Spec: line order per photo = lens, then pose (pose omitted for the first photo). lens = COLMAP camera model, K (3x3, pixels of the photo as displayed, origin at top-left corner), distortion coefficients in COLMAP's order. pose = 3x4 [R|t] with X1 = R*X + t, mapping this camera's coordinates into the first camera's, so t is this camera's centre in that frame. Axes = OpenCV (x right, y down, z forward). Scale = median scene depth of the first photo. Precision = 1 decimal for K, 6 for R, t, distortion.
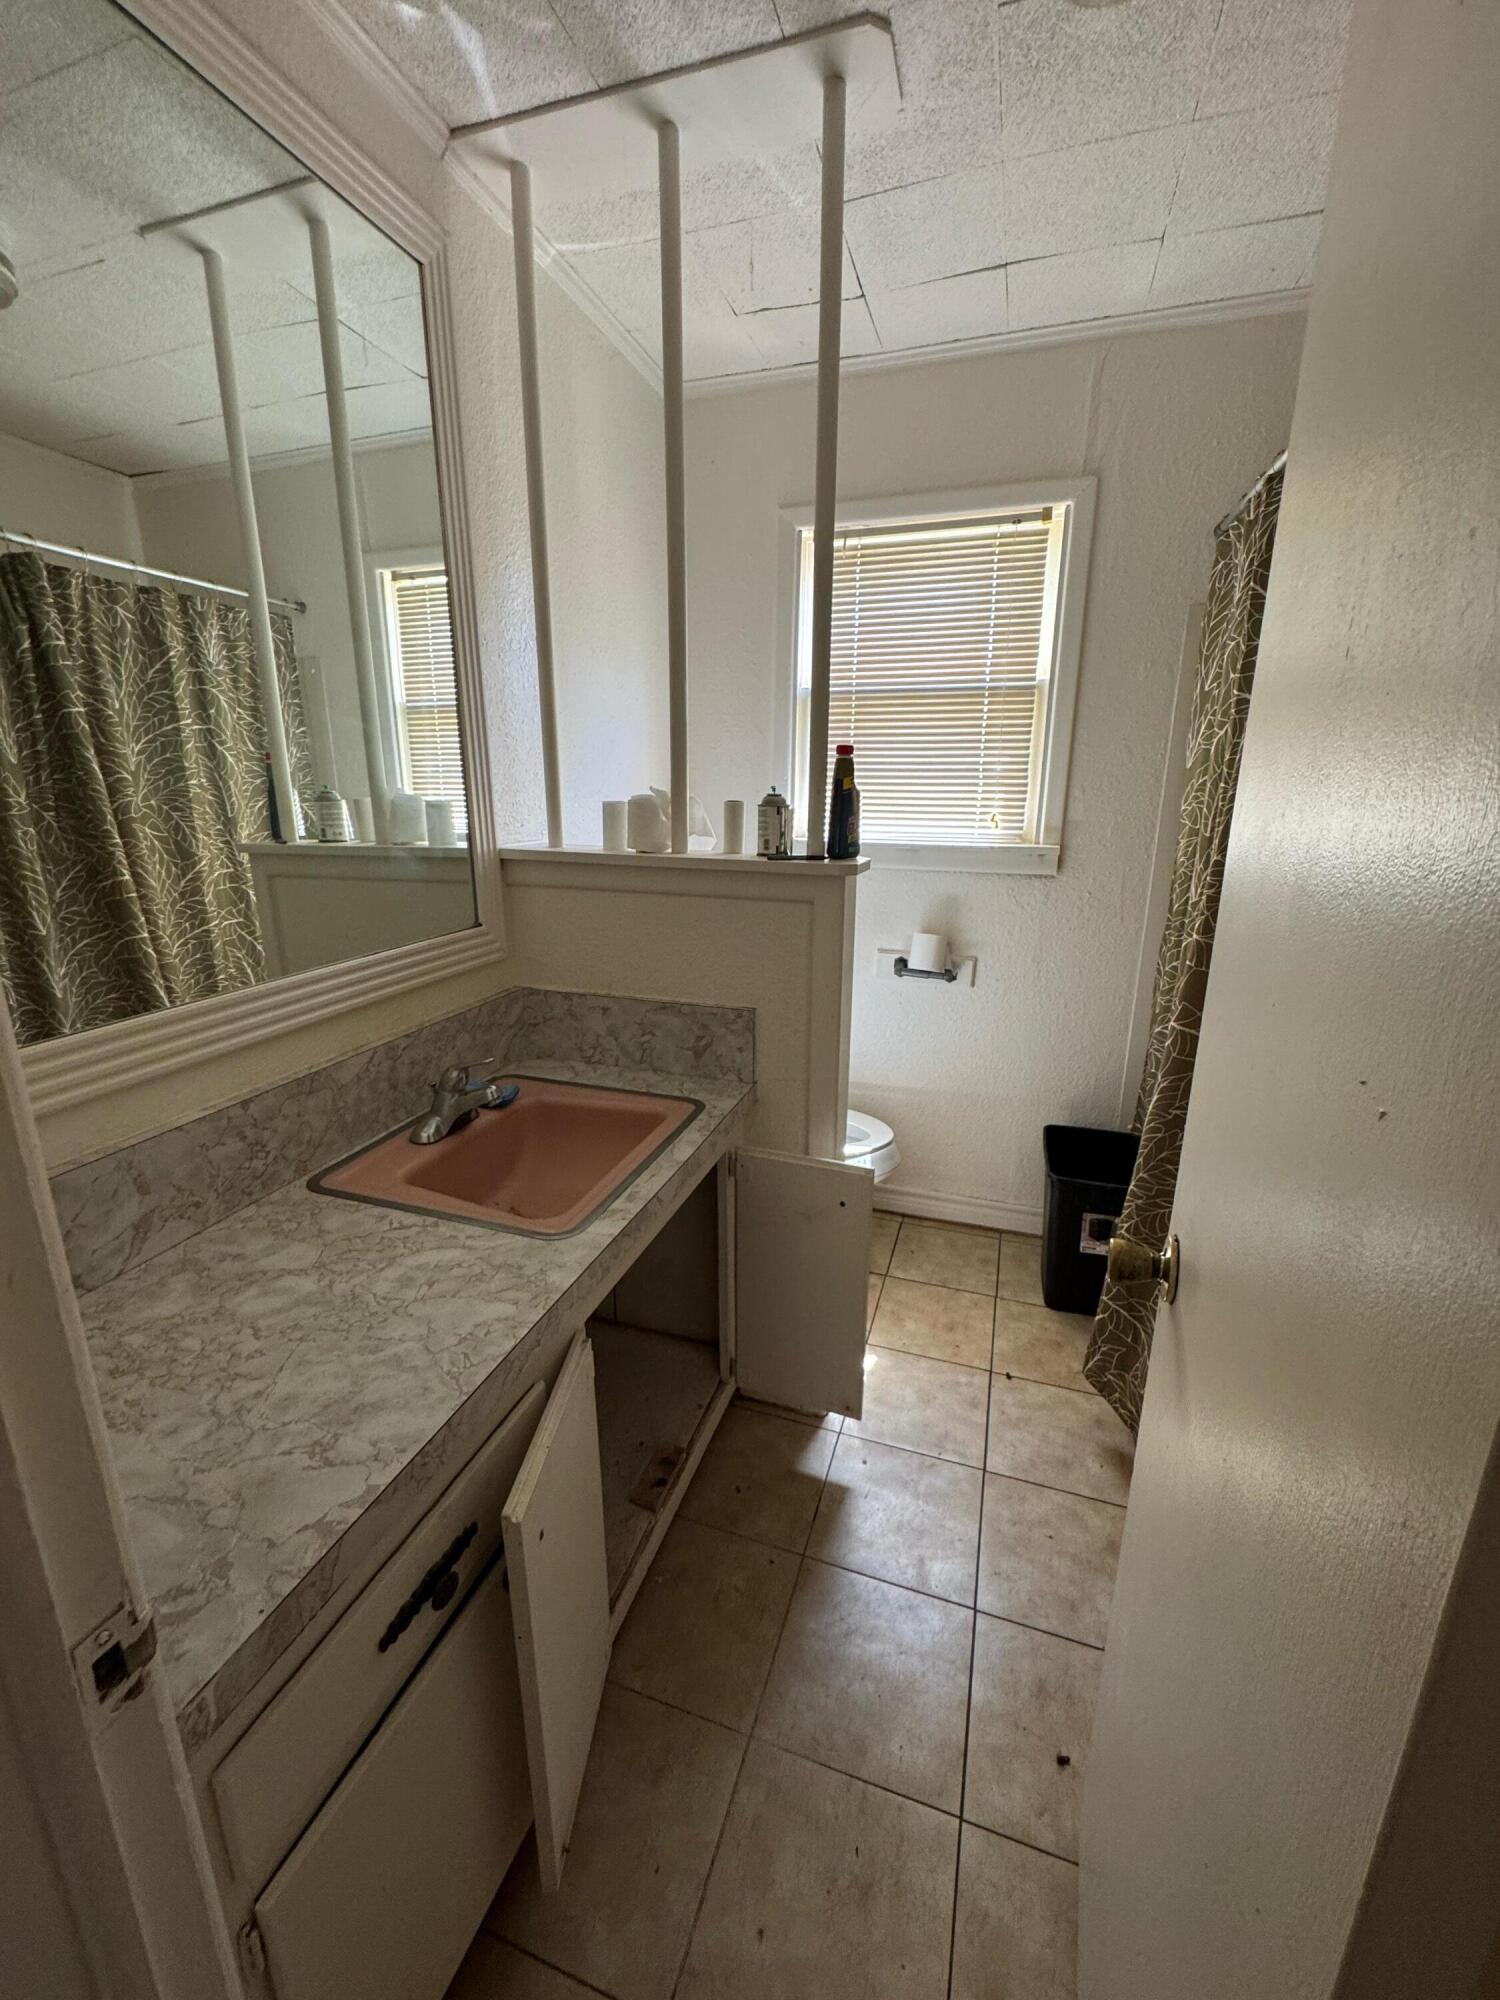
lens RADIAL K [[814.3, 0, 756.3], [0, 814.3, 1006.4], [0, 0, 1]] dist [-0.000798, -0.000171]
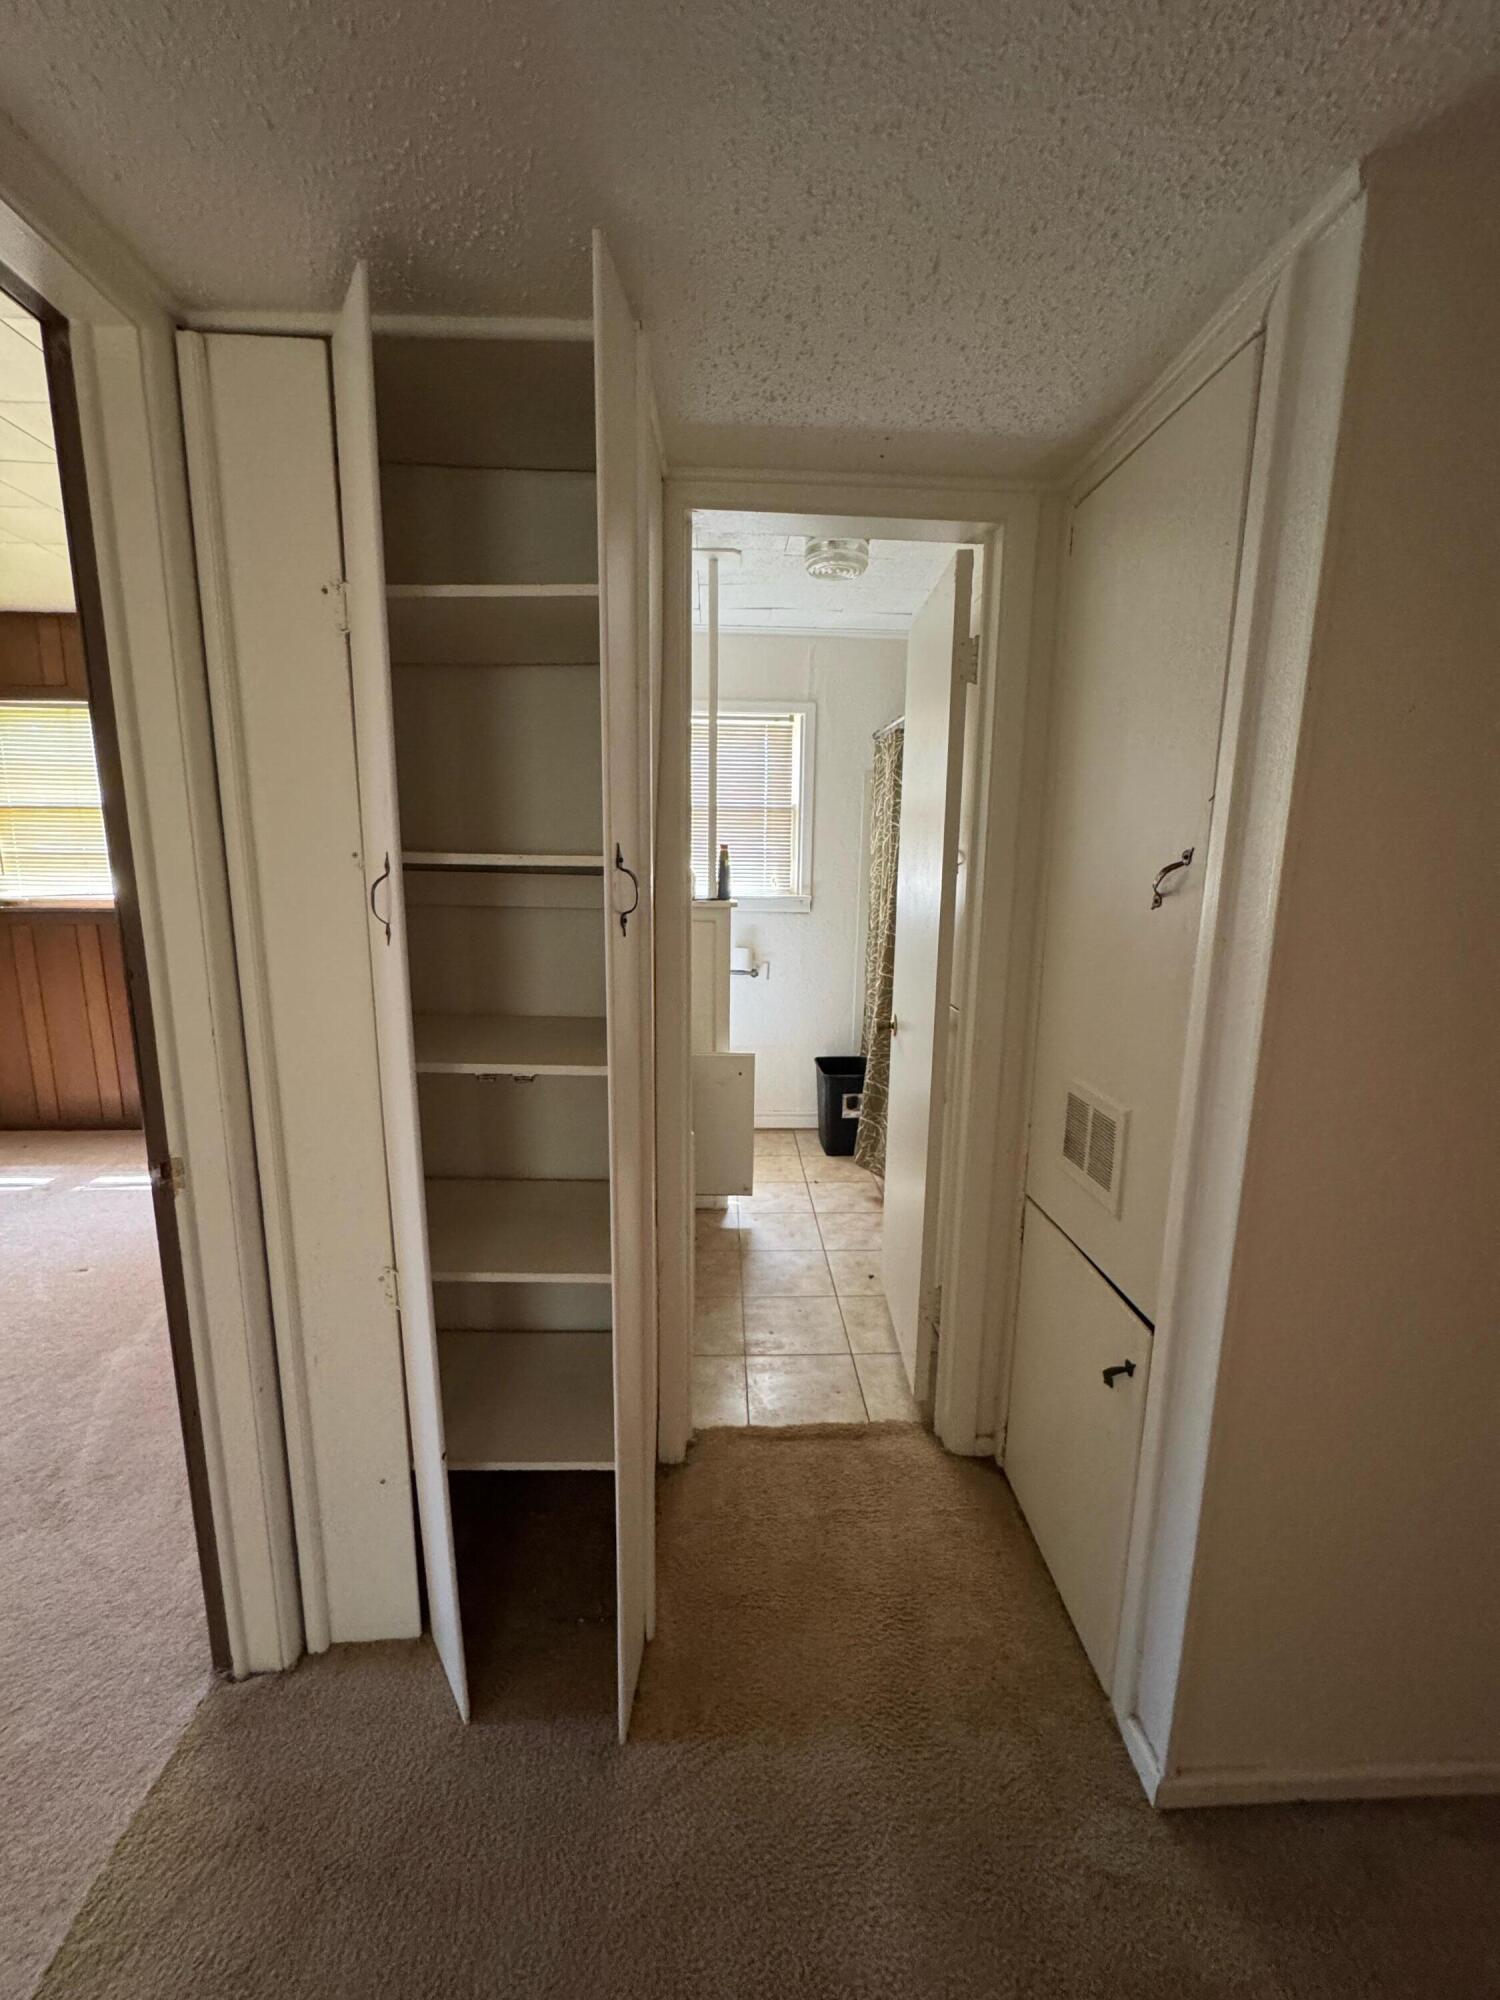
lens RADIAL K [[799.1, 0, 750.0], [0, 799.1, 1000.0], [0, 0, 1]] dist [-0.000762, -0.000035]
pose [[0.939899, -0.052168, 0.337443, -0.385930], [0.079602, 0.994507, -0.067971, 0.149825], [-0.332043, 0.090748, 0.938889, -0.626692]]
